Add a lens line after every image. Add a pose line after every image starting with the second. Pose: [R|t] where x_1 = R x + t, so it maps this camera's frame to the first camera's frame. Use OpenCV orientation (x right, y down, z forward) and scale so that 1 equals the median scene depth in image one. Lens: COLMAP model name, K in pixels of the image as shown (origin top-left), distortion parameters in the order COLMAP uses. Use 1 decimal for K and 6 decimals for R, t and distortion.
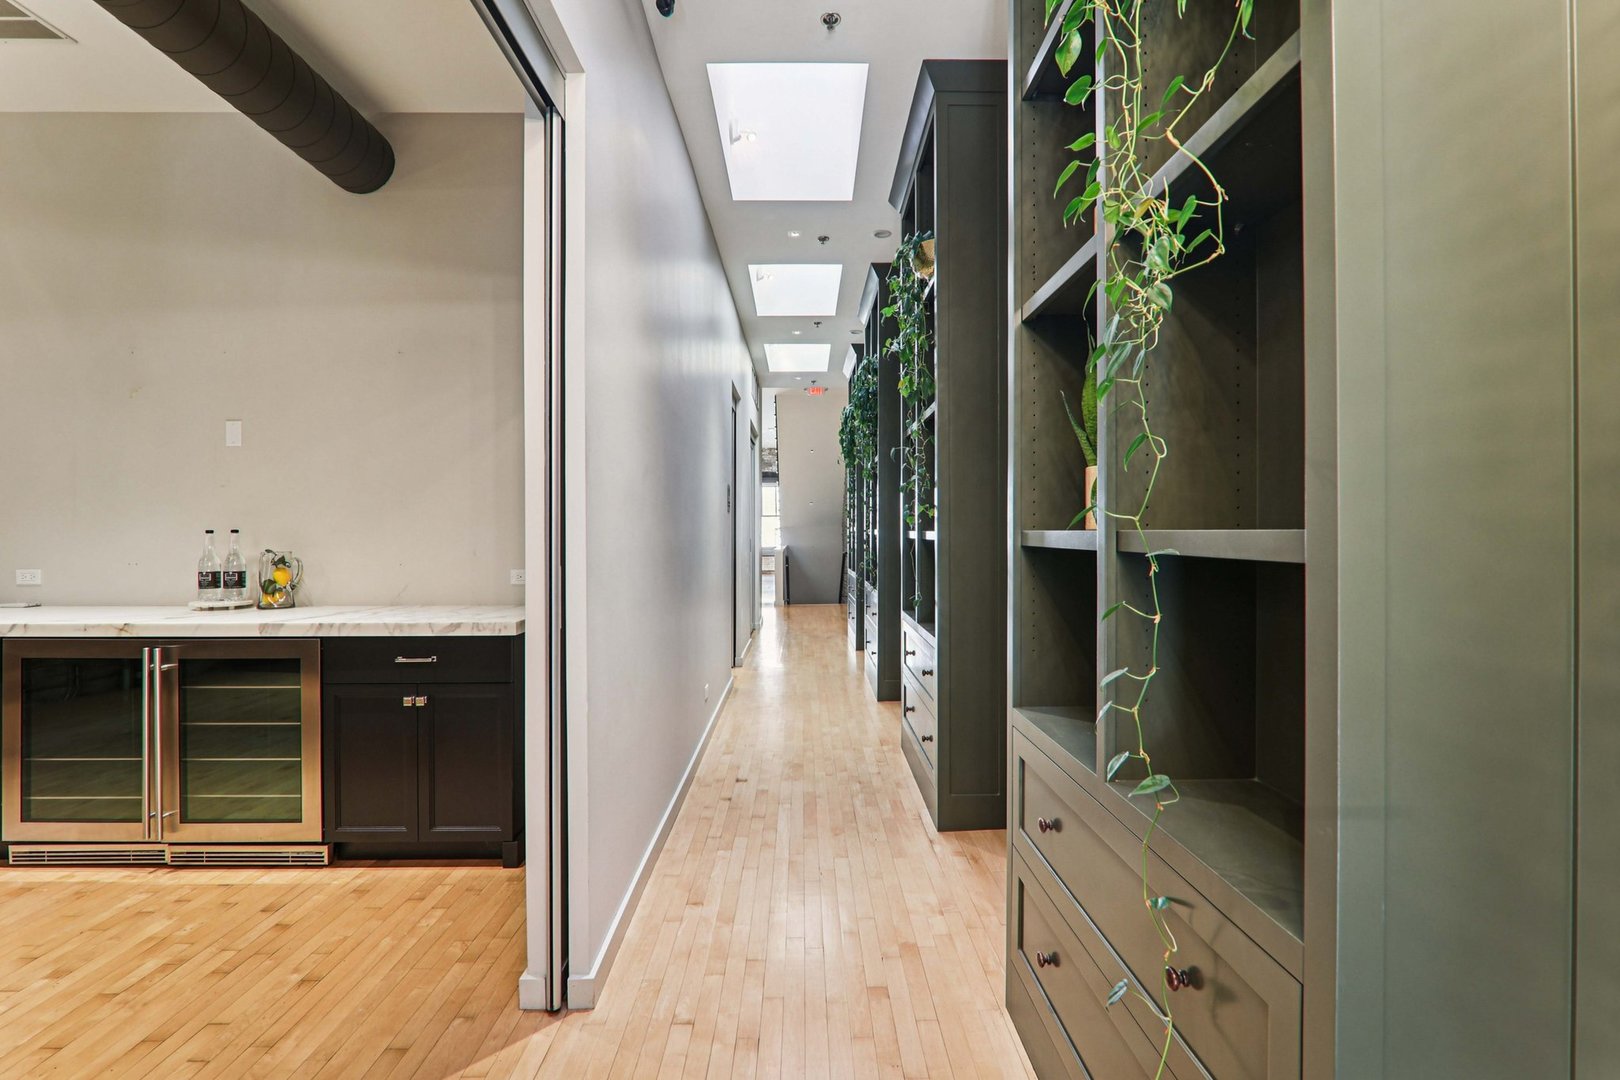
lens RADIAL K [[746.5, 0, 828.1], [0, 746.5, 529.6], [0, 0, 1]] dist [-0.024574, 0.002929]
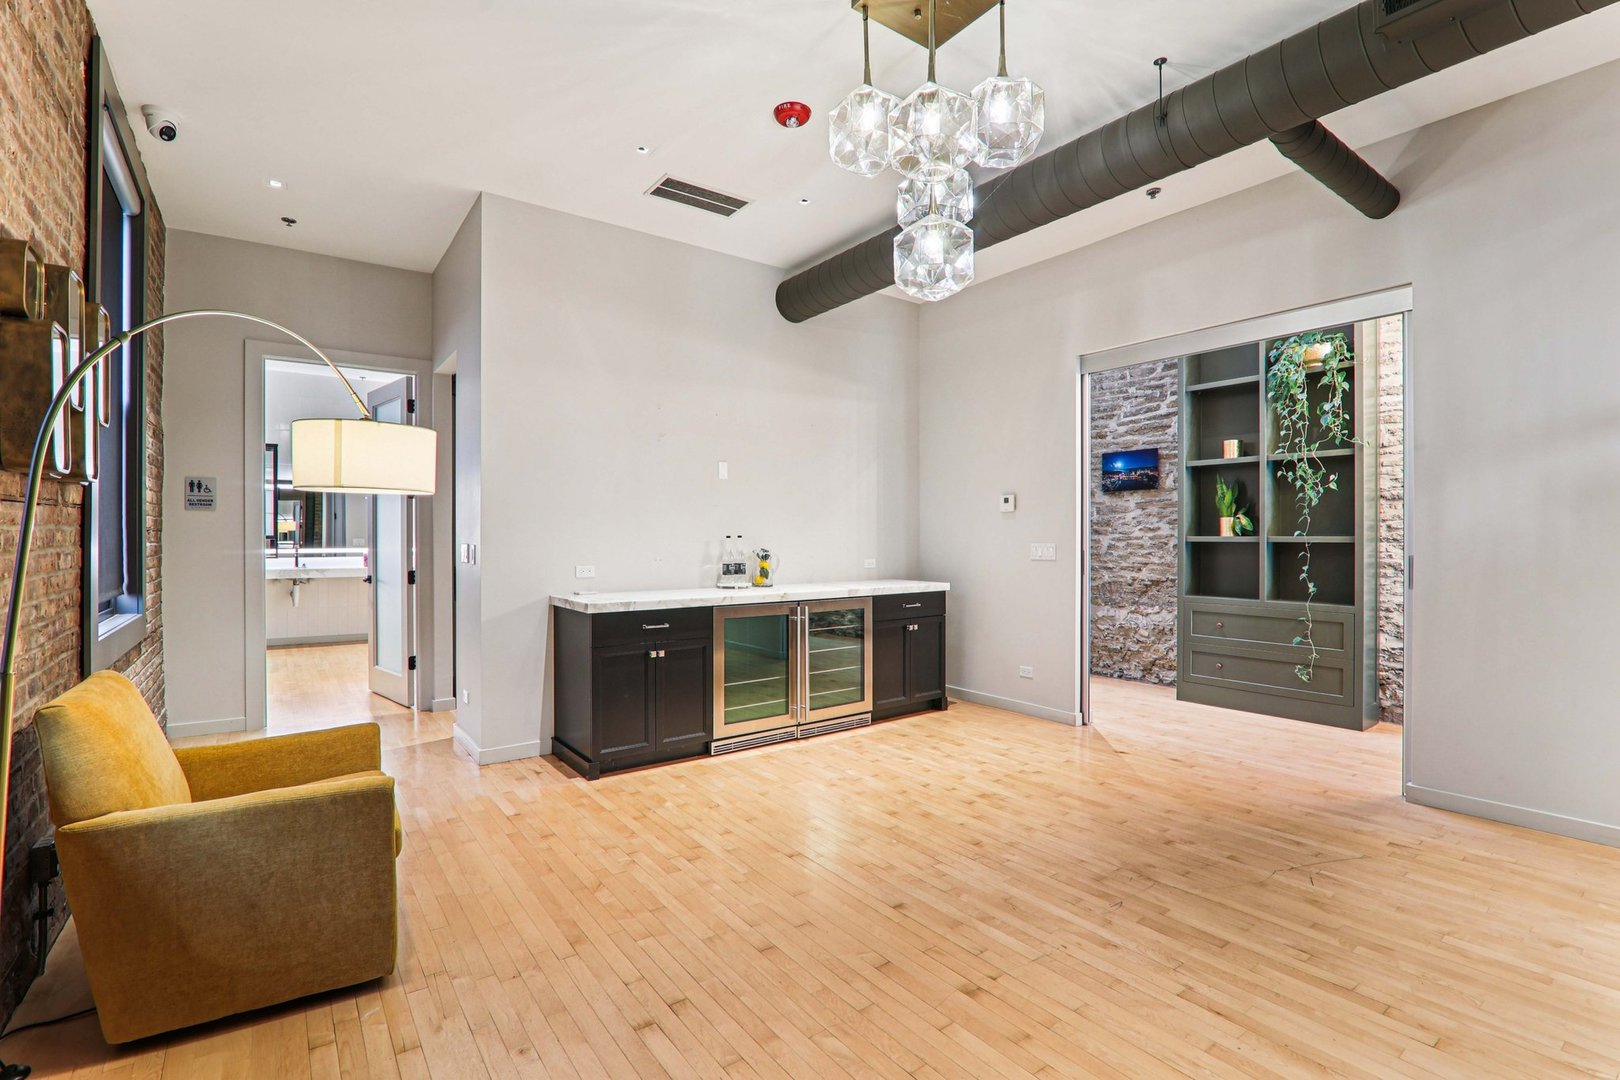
lens RADIAL K [[746.5, 0, 809.0], [0, 746.5, 536.2], [0, 0, 1]] dist [-0.024574, 0.002929]
pose [[0.823329, -0.000455, 0.567564, -1.833377], [-0.001334, 0.999995, 0.002737, -0.003659], [-0.567562, -0.003010, 0.823325, -0.400521]]
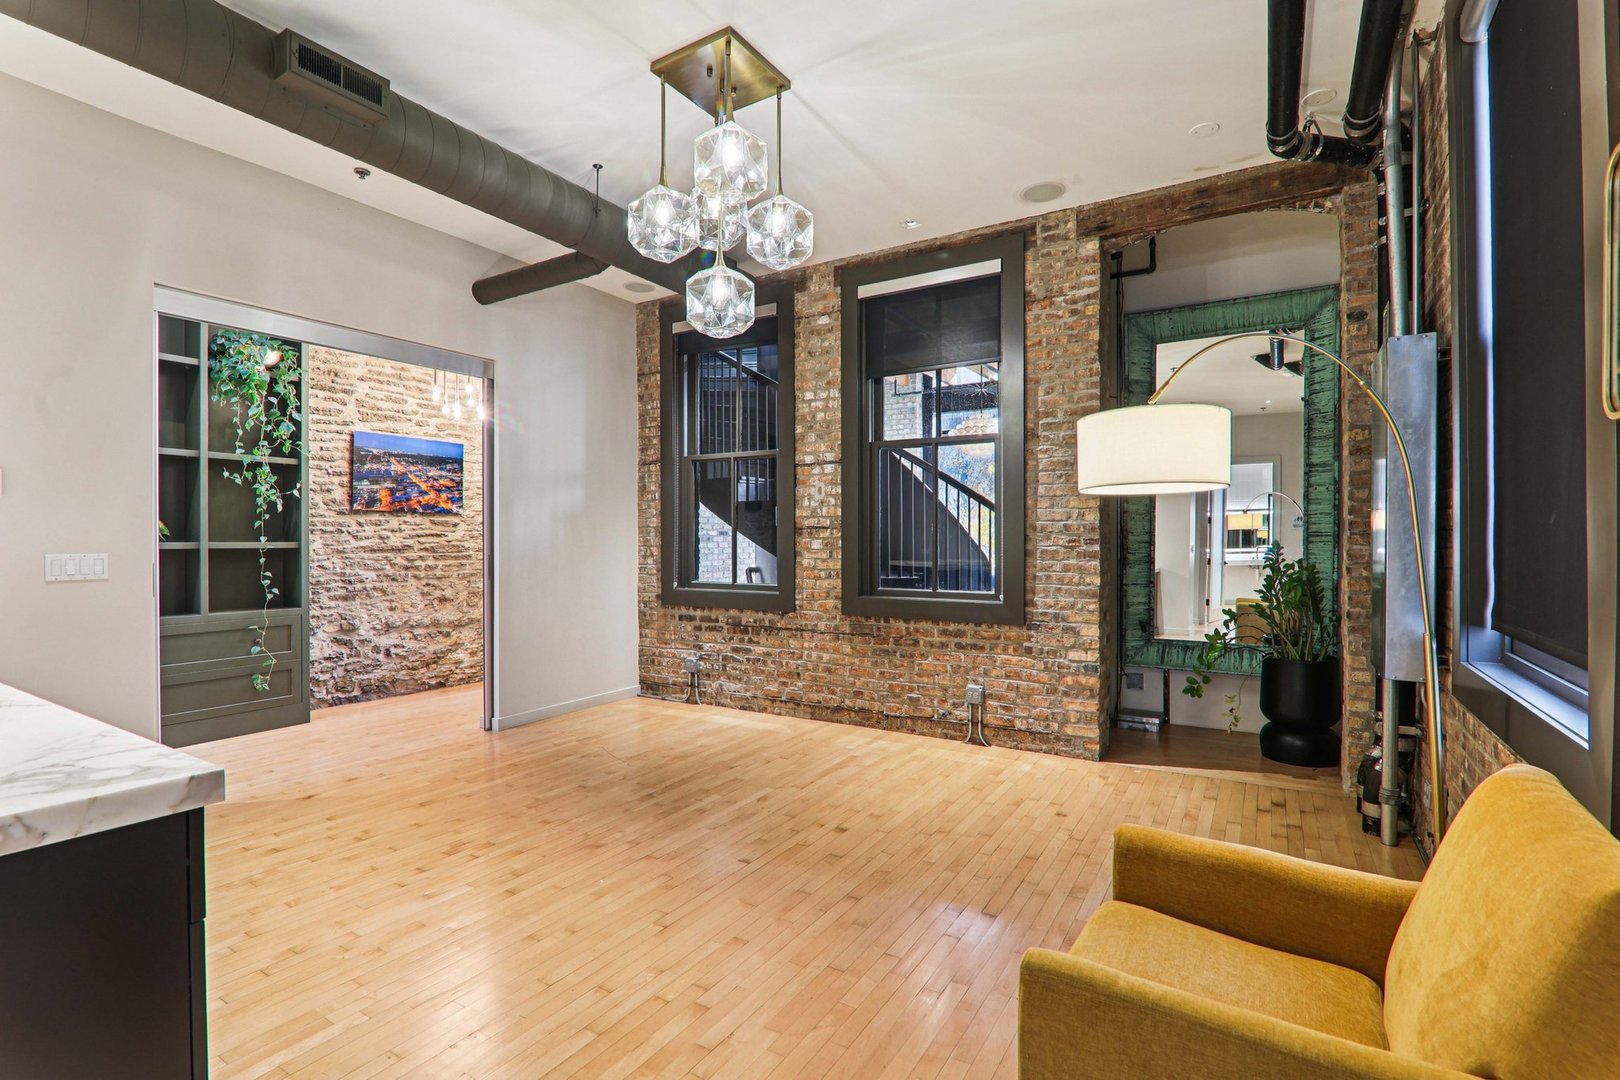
lens RADIAL K [[746.5, 0, 817.2], [0, 746.5, 545.6], [0, 0, 1]] dist [-0.024574, 0.002929]
pose [[-0.844857, -0.003455, 0.534980, -1.876960], [-0.000440, 0.999983, 0.005763, -0.002201], [-0.534991, 0.004634, -0.844845, 1.147698]]
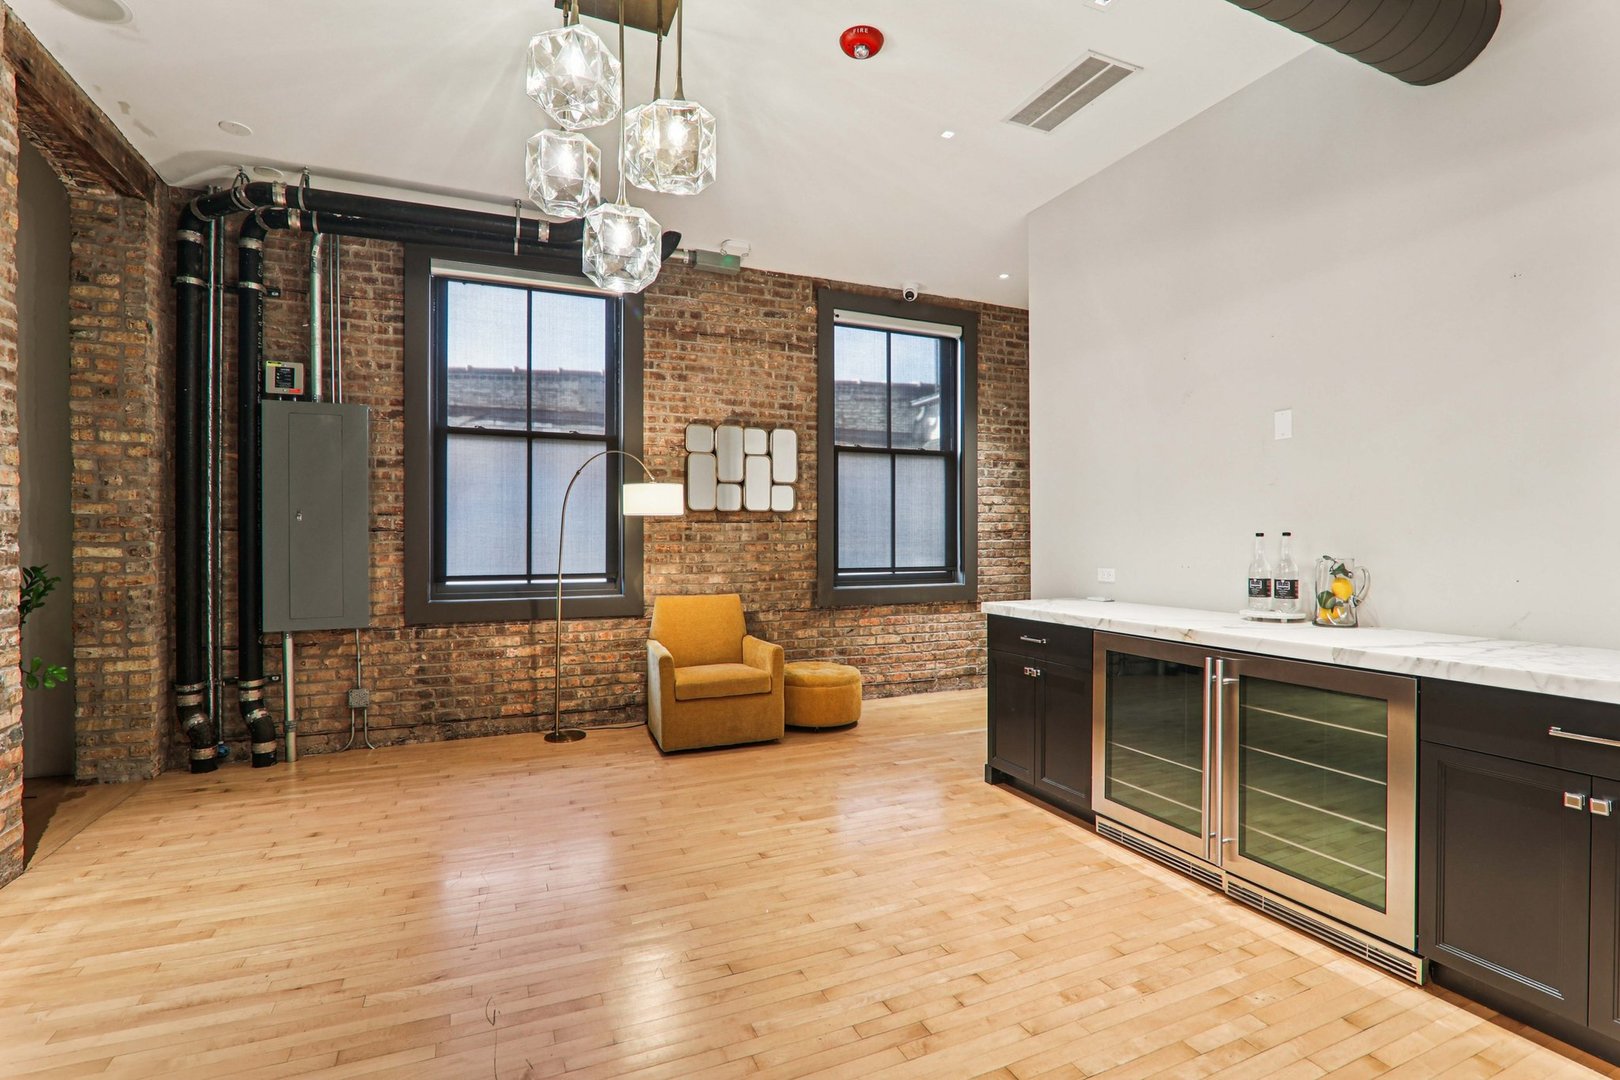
lens RADIAL K [[746.5, 0, 806.7], [0, 746.5, 538.8], [0, 0, 1]] dist [-0.024574, 0.002929]
pose [[0.372516, 0.000982, -0.928025, -0.233257], [0.004029, 0.999988, 0.002675, 0.003658], [0.928017, -0.004736, 0.372507, 0.158664]]
